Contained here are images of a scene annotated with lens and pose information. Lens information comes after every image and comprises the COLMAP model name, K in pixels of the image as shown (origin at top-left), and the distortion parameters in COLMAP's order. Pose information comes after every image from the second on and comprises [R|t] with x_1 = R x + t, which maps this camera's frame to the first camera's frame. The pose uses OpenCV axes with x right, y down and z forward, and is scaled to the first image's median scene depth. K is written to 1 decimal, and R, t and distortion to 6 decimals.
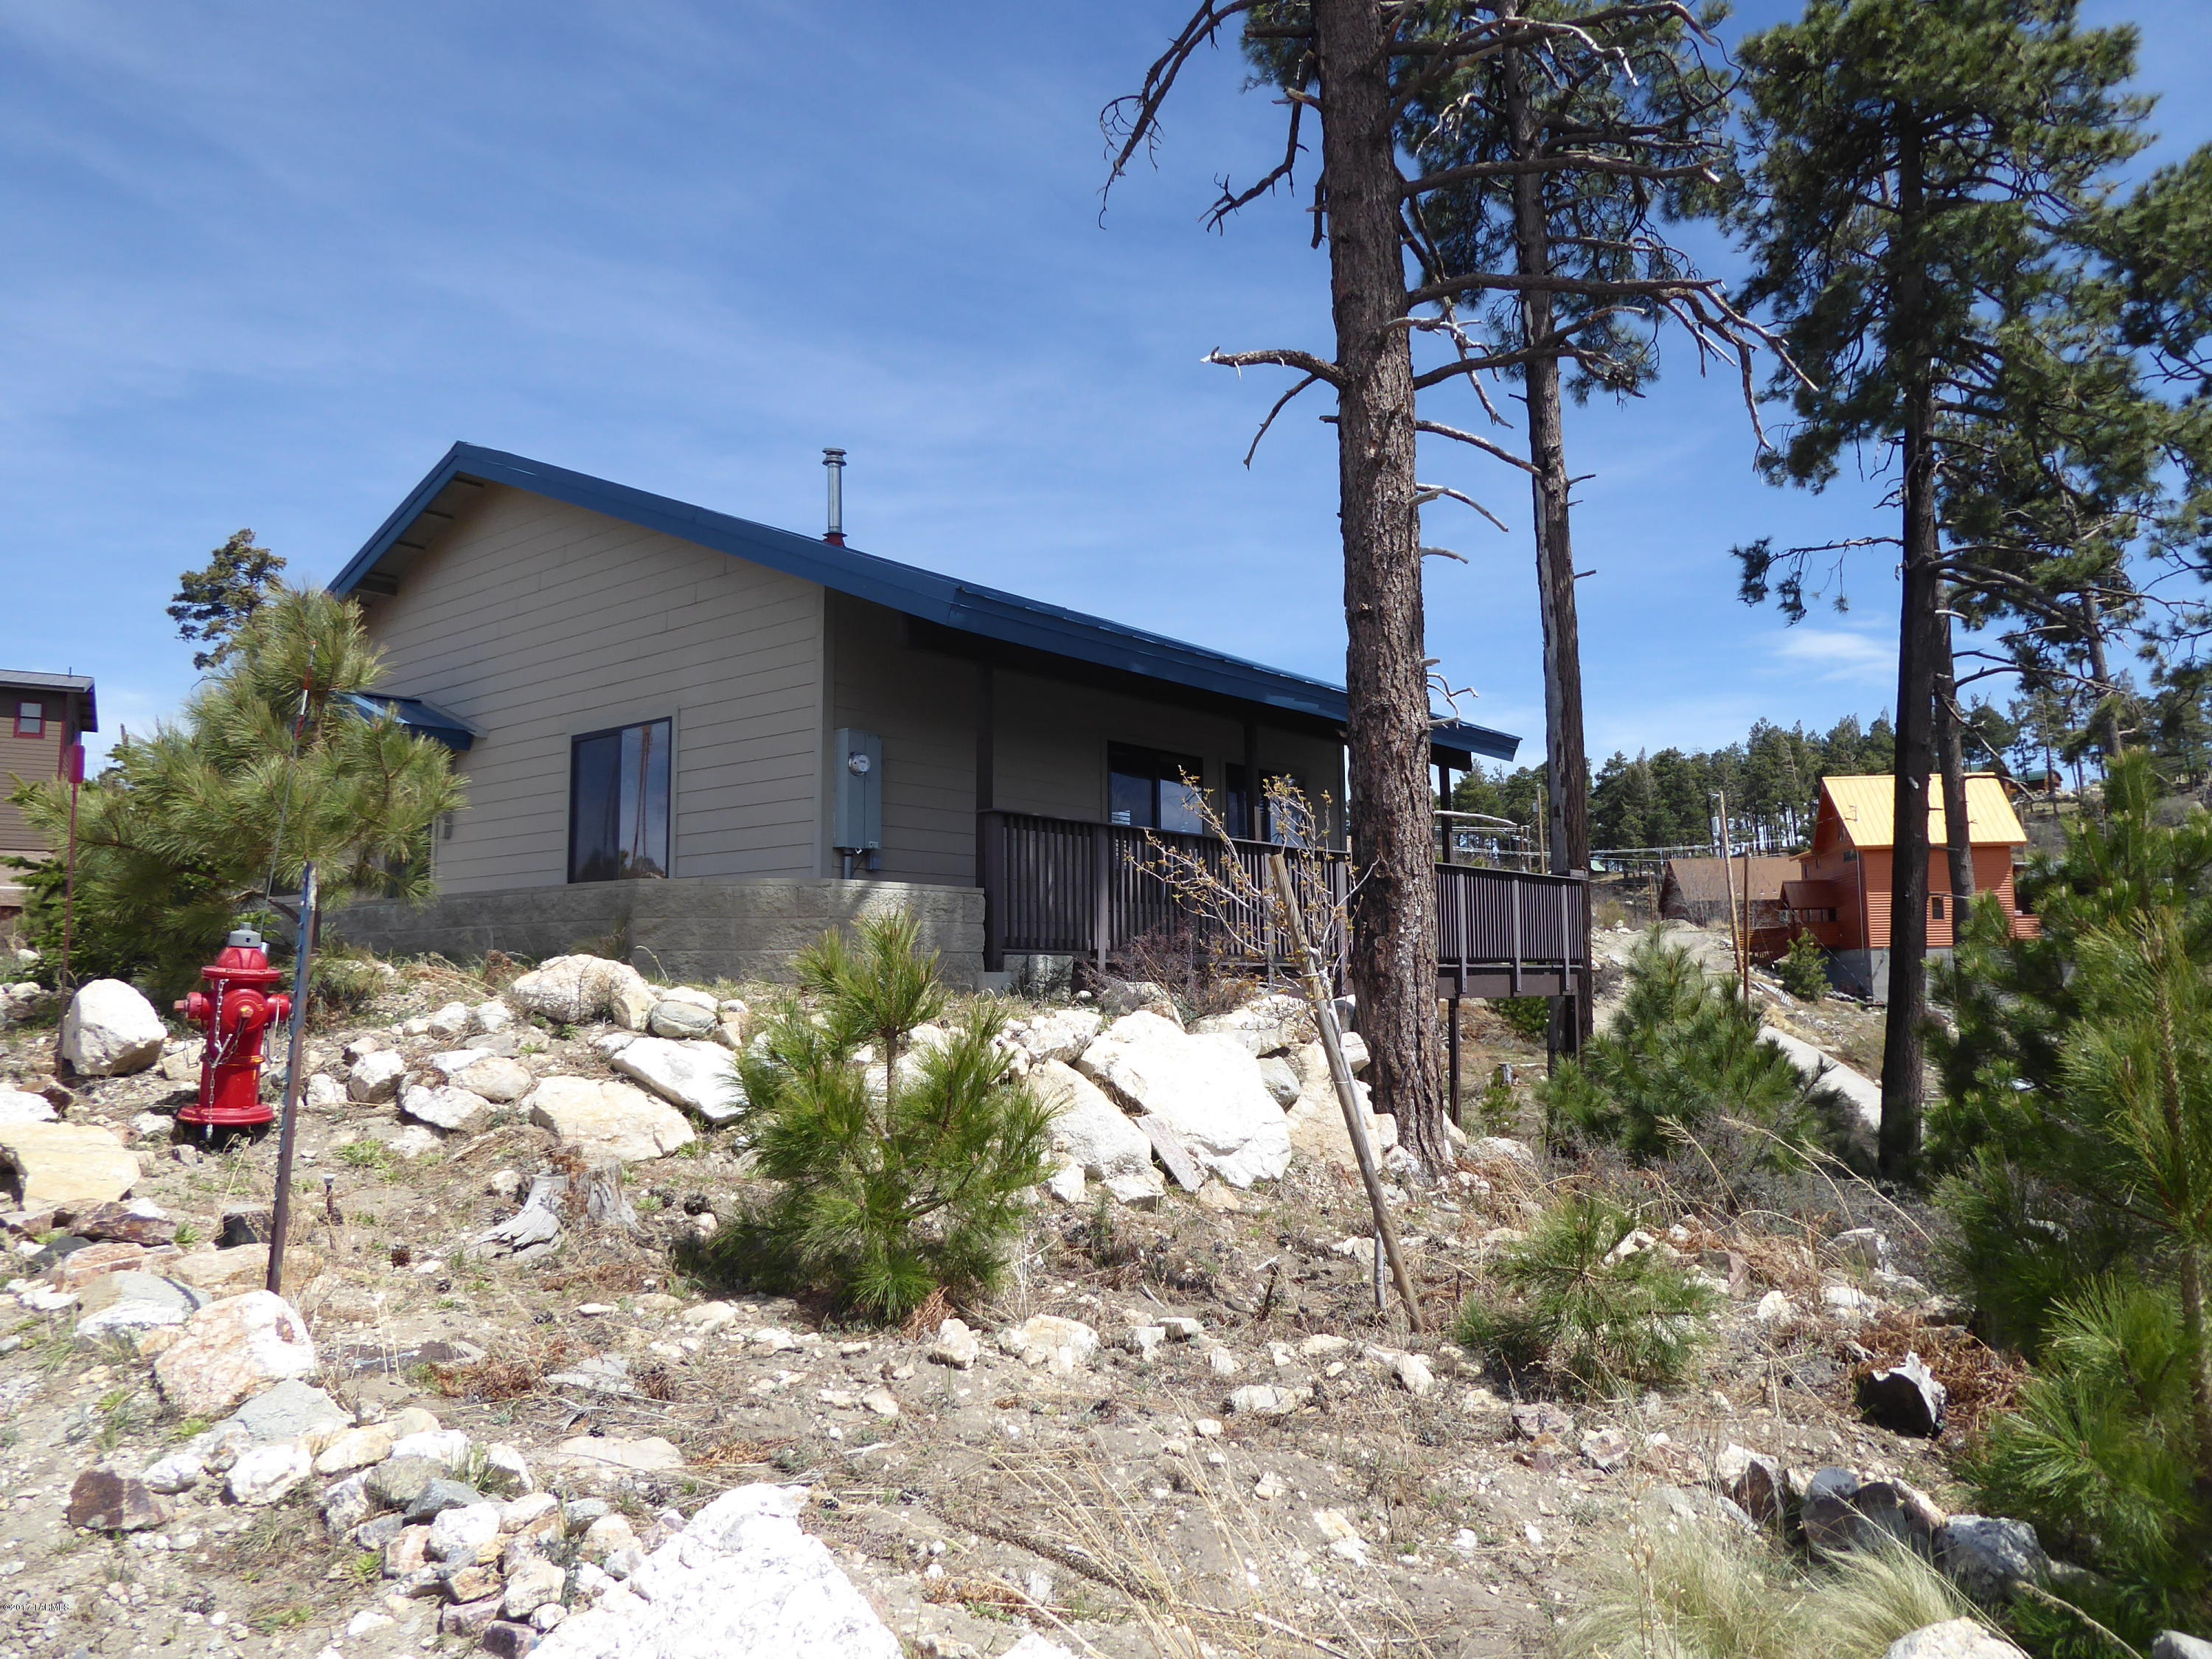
lens RADIAL K [[1576.2, 0, 1128.6], [0, 1576.2, 825.5], [0, 0, 1]] dist [-0.028246, 0.008847]
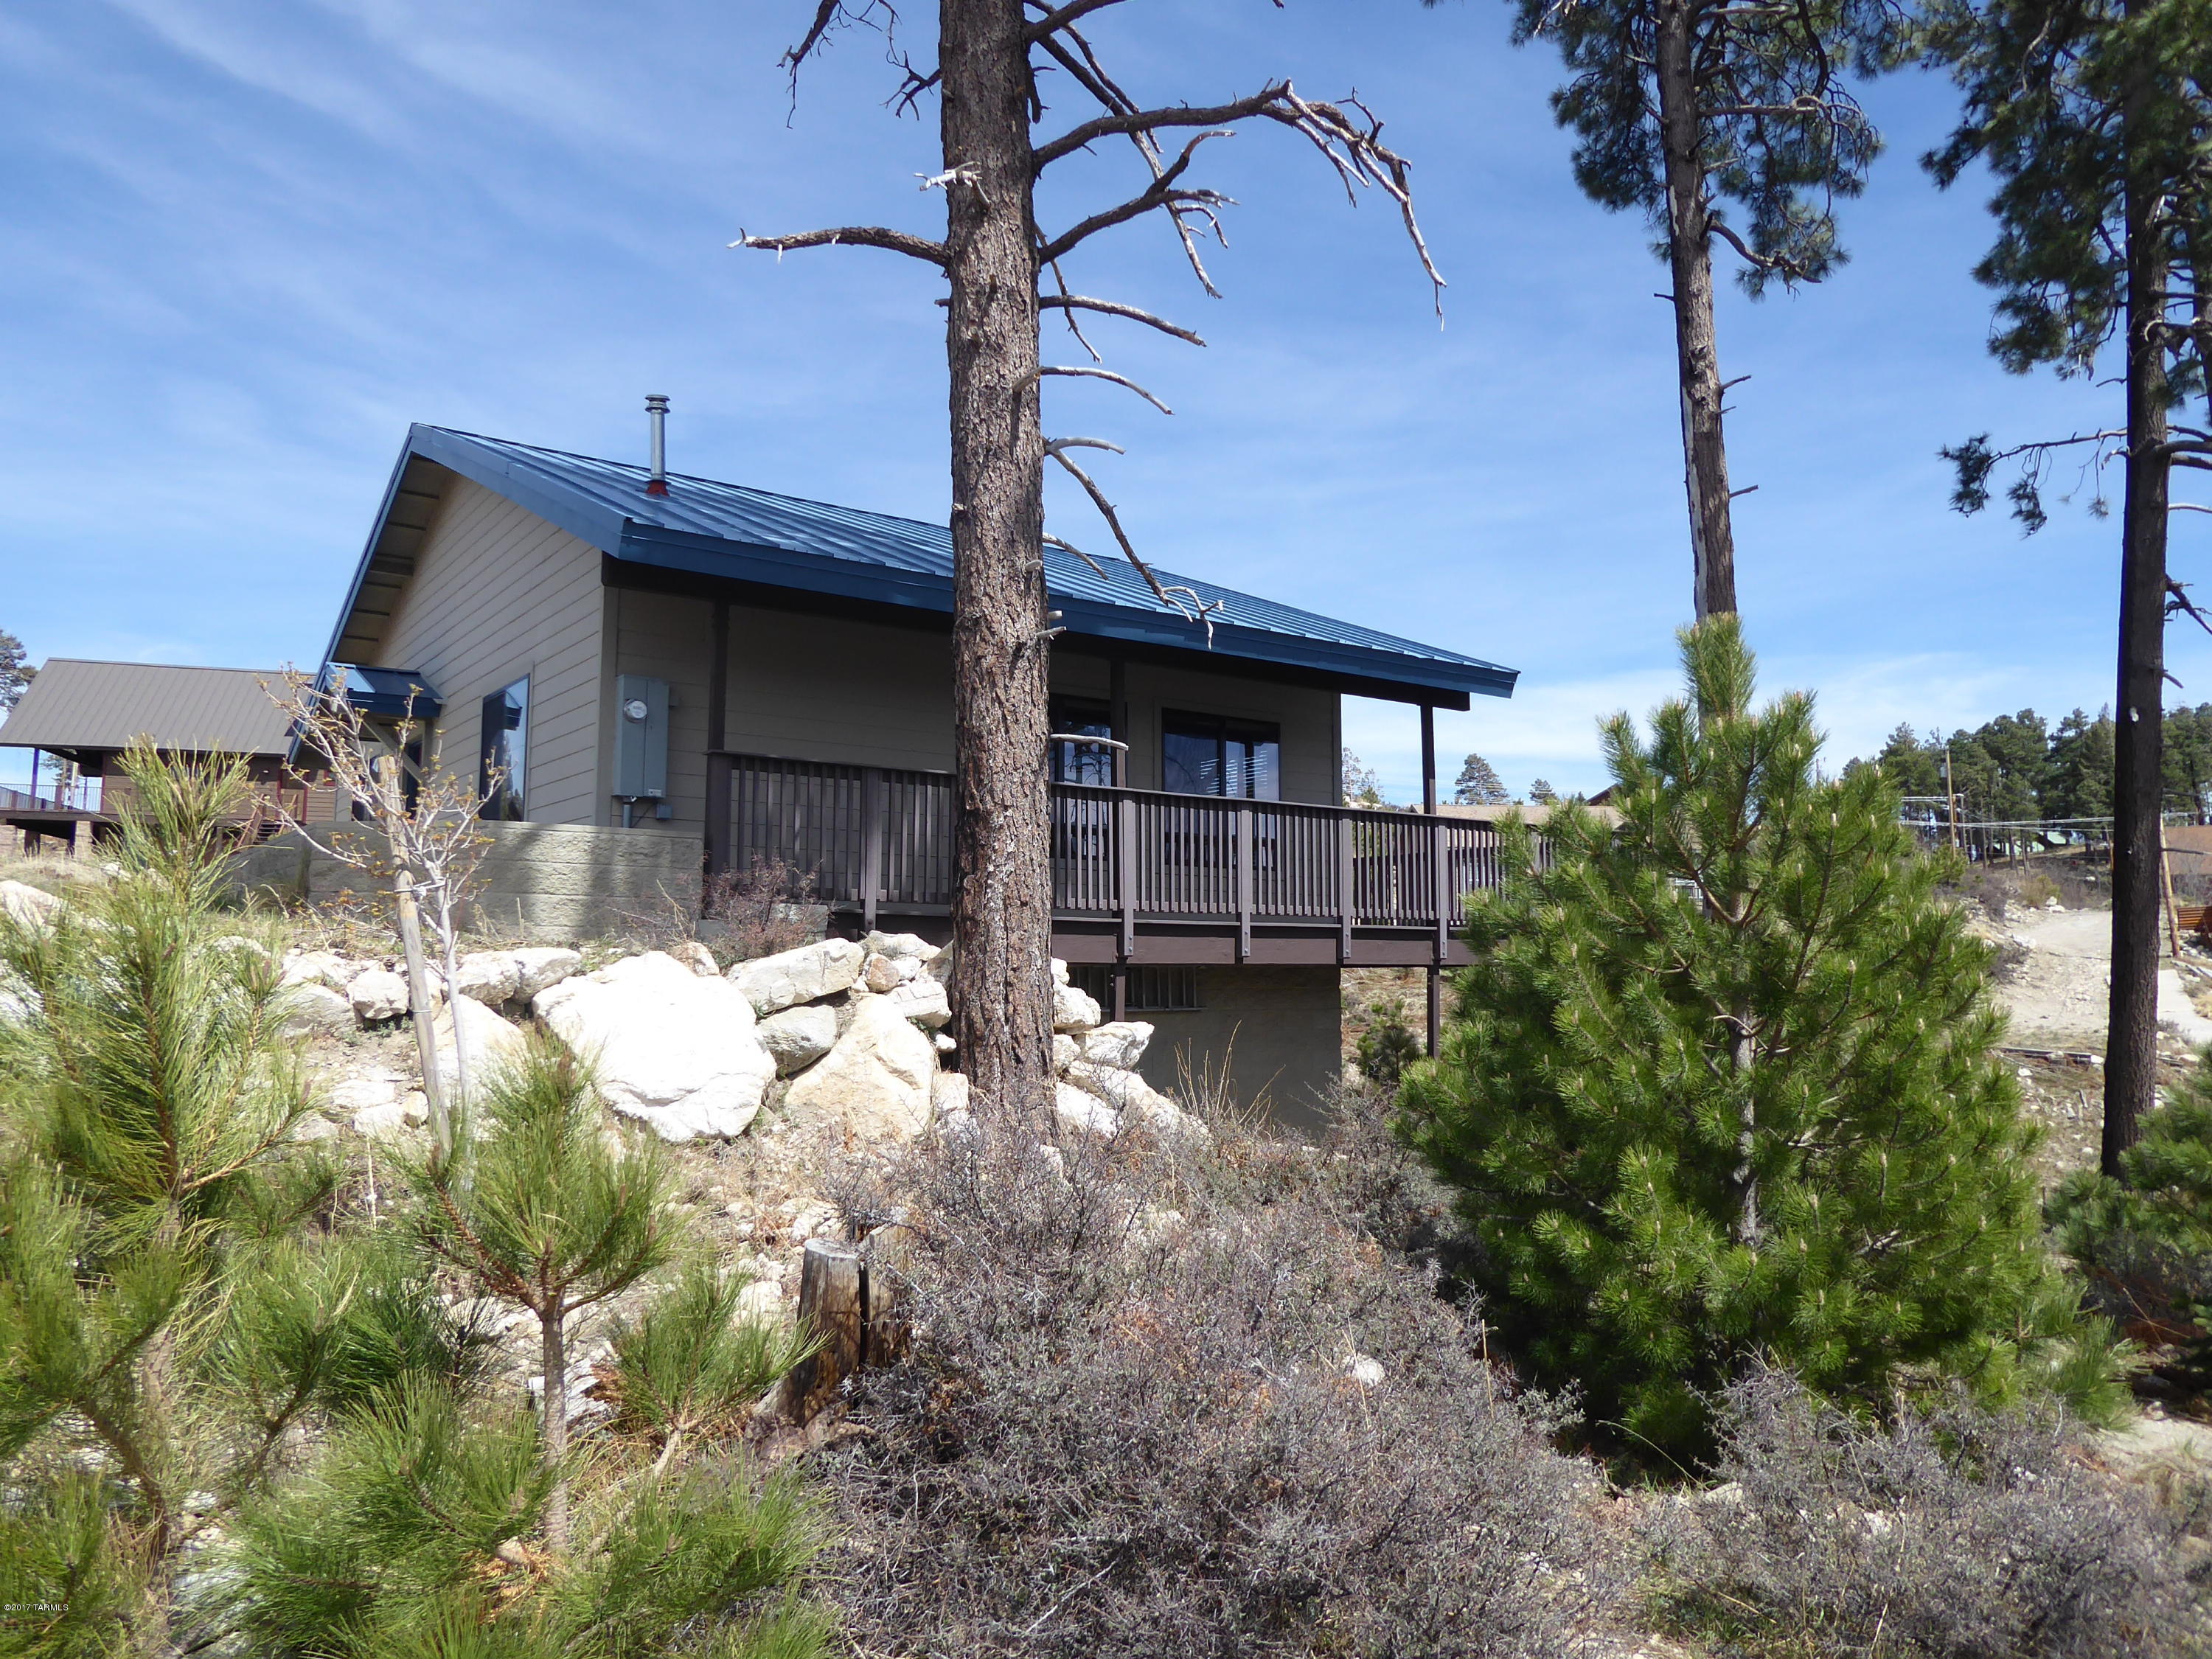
lens RADIAL K [[1576.2, 0, 1099.4], [0, 1576.2, 823.5], [0, 0, 1]] dist [-0.028246, 0.008847]
pose [[0.965700, -0.011896, -0.259386, 0.334375], [0.015076, 0.999834, 0.010271, 0.023781], [0.259221, -0.013829, 0.965719, 0.113999]]
